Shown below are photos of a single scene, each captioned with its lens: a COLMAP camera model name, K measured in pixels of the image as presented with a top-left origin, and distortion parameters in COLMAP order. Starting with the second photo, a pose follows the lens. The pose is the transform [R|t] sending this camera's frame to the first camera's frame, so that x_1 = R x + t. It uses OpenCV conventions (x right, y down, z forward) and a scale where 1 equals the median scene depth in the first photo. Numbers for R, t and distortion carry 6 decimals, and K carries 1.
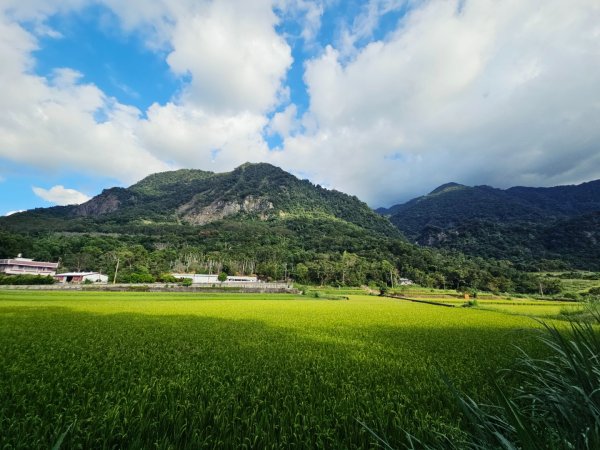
lens RADIAL K [[246.6, 0, 302.9], [0, 246.6, 228.8], [0, 0, 1]] dist [0.001996, 0.000051]
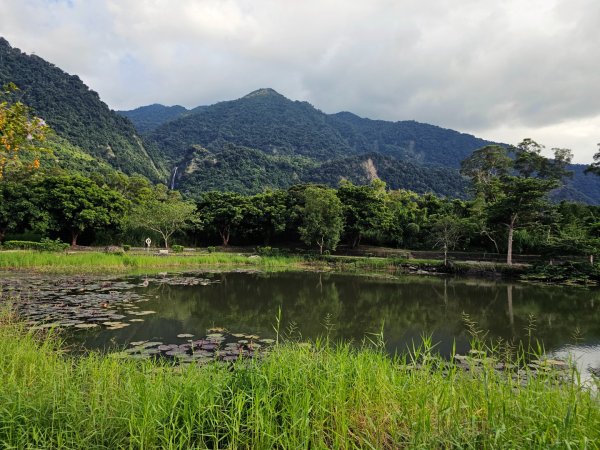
lens RADIAL K [[401.5, 0, 300.0], [0, 401.5, 225.0], [0, 0, 1]] dist [0.057912, -0.050159]
pose [[0.845773, 0.036684, 0.532280, 0.199610], [-0.147292, 0.974918, 0.166852, -0.036086], [-0.512808, -0.219520, 0.829963, -0.186619]]
